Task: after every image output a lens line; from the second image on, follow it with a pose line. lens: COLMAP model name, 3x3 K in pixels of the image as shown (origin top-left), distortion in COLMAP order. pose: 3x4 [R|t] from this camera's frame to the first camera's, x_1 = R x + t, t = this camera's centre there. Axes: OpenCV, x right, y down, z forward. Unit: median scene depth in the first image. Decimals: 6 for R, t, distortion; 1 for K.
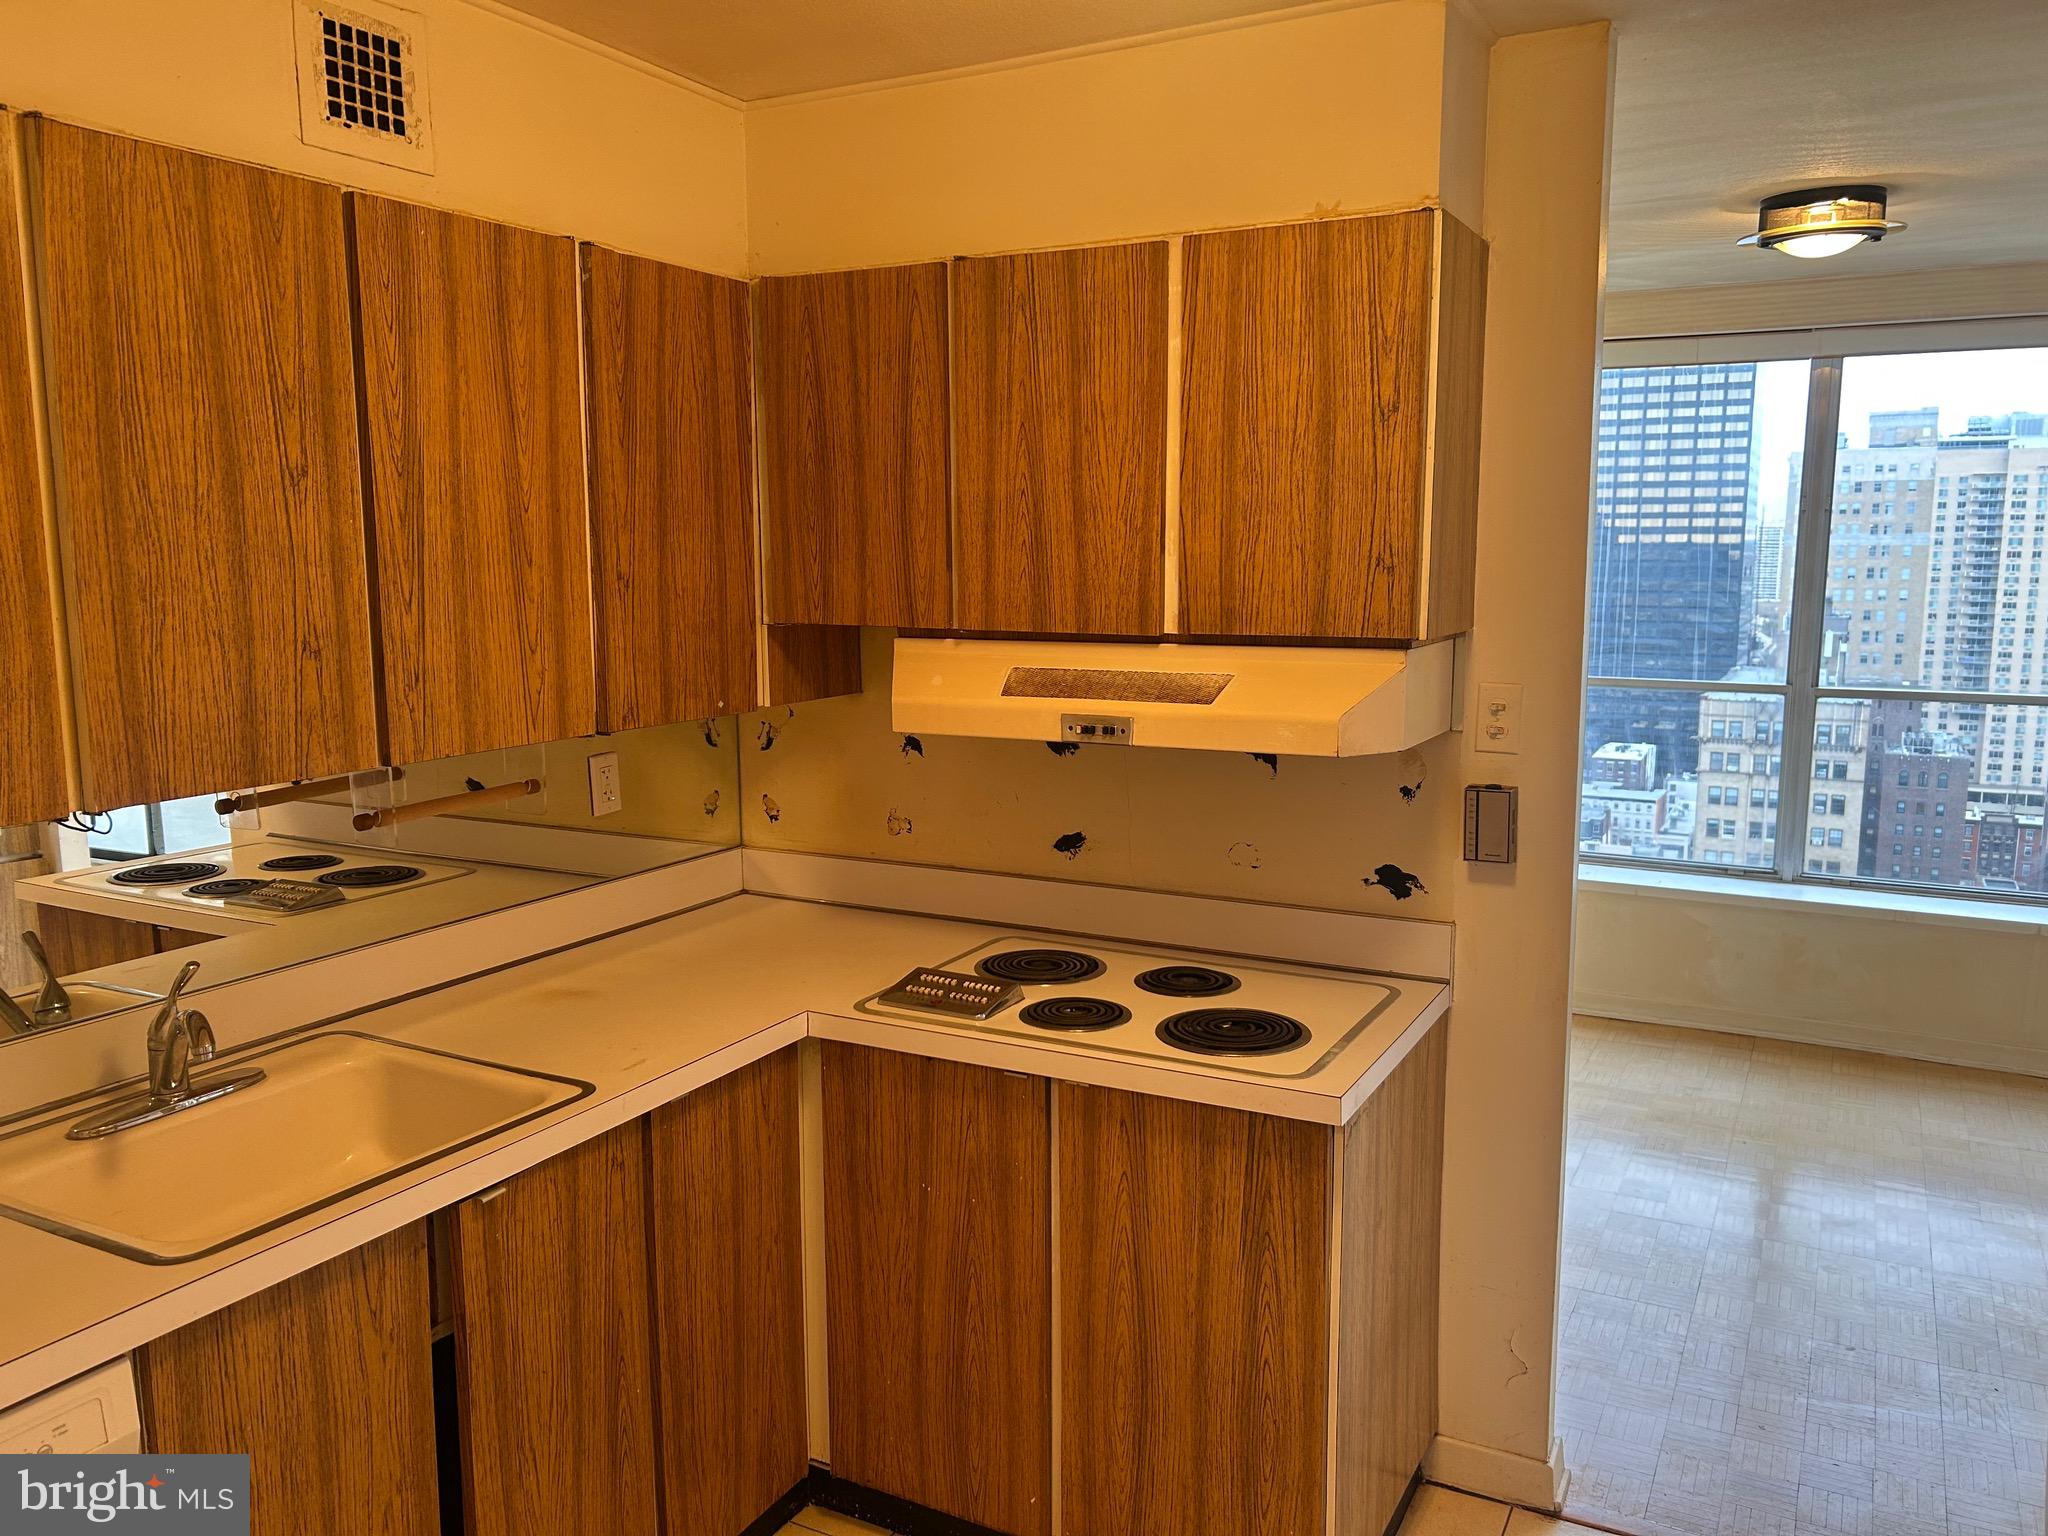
lens RADIAL K [[1567.7, 0, 1038.6], [0, 1567.7, 785.8], [0, 0, 1]] dist [0.046524, -0.044768]
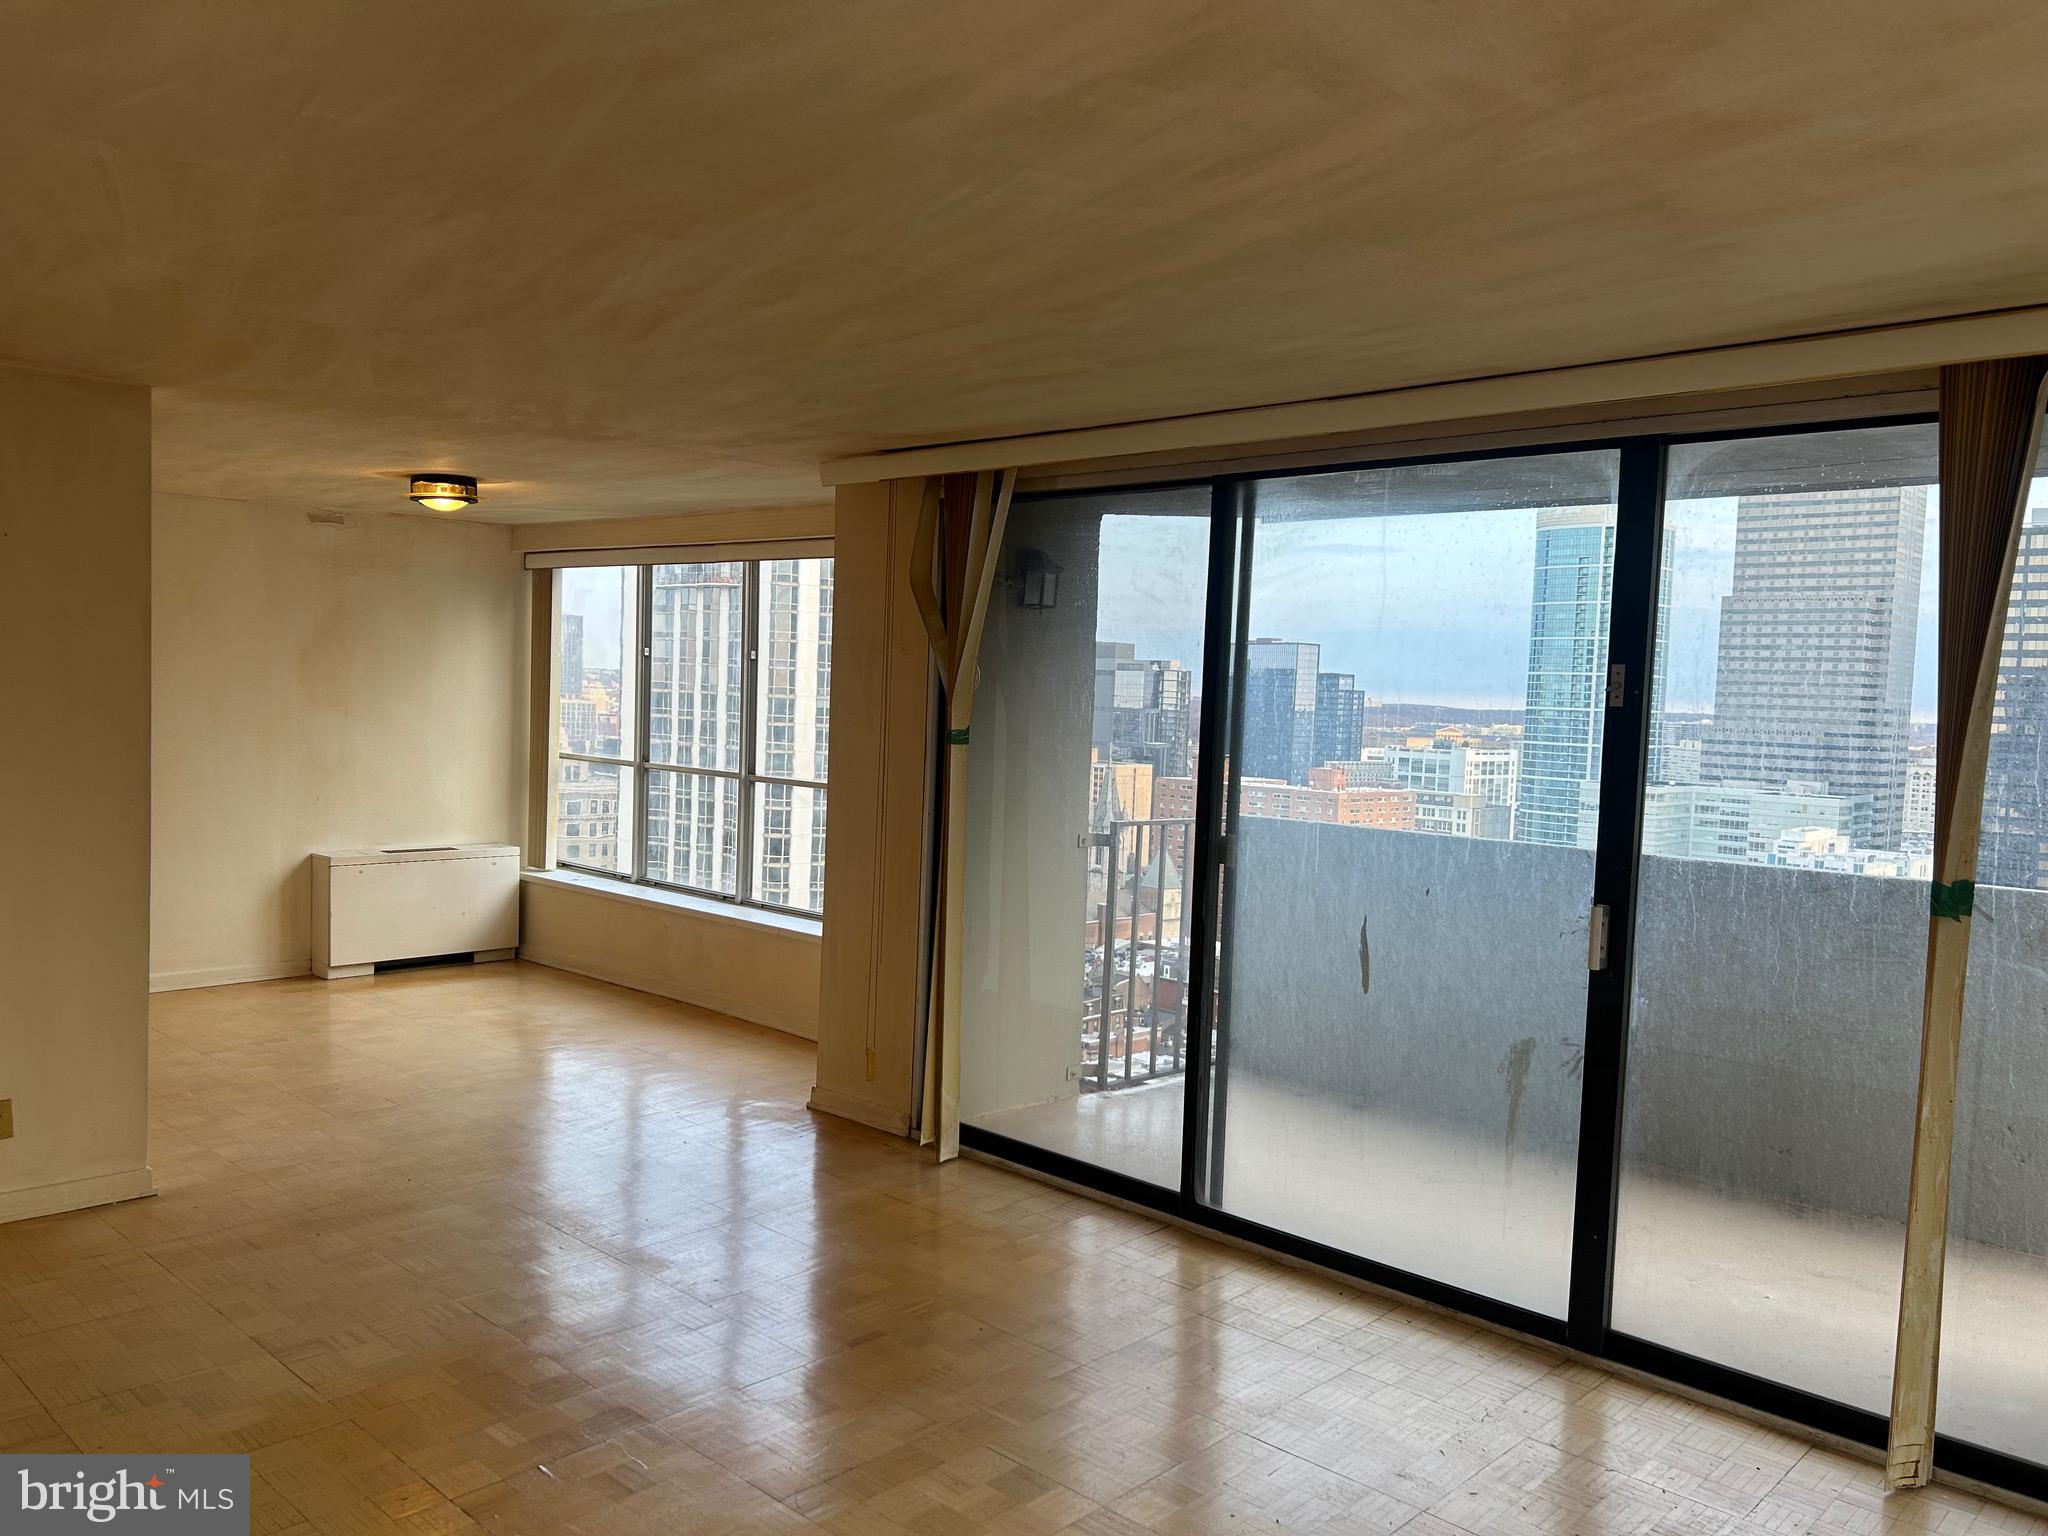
lens RADIAL K [[1567.7, 0, 1038.6], [0, 1567.7, 785.8], [0, 0, 1]] dist [0.046524, -0.044768]
pose [[0.961423, 0.052844, -0.269952, 1.232703], [-0.078230, 0.993377, -0.084158, 0.055964], [0.263717, 0.102030, 0.959189, -0.388093]]
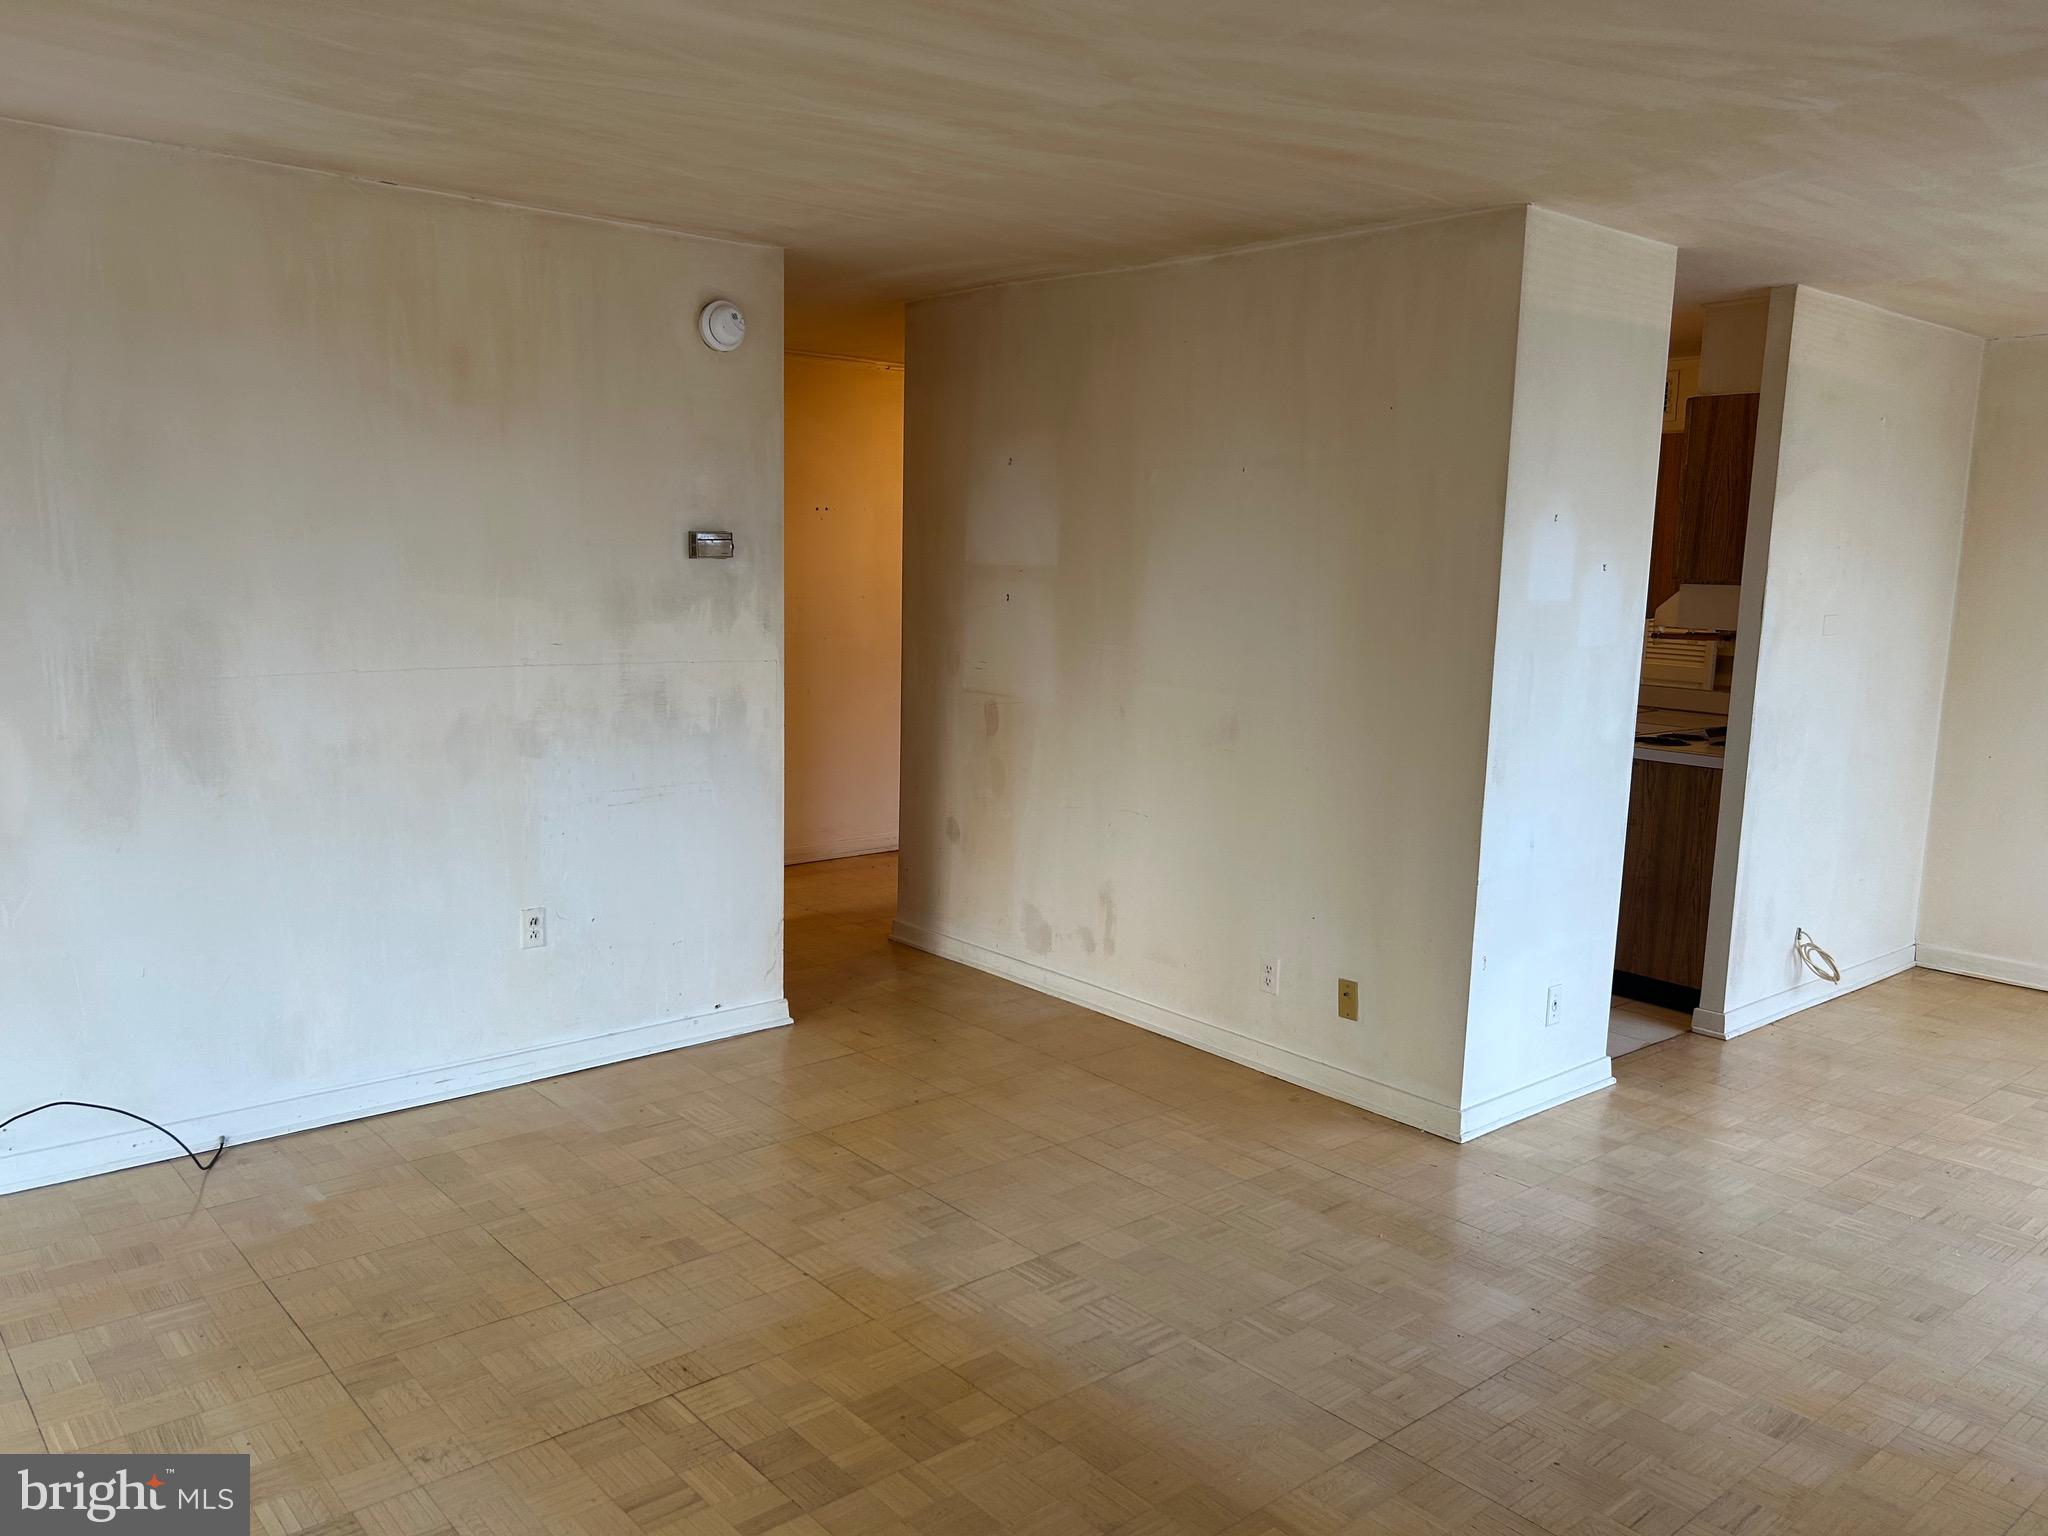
lens RADIAL K [[1540.4, 0, 1024.0], [0, 1540.4, 768.0], [0, 0, 1]] dist [0.039739, -0.041559]
pose [[-0.375862, 0.118518, -0.919065, 1.305046], [-0.166090, 0.967112, 0.192638, -0.056654], [0.911670, 0.225053, -0.343816, 0.466161]]
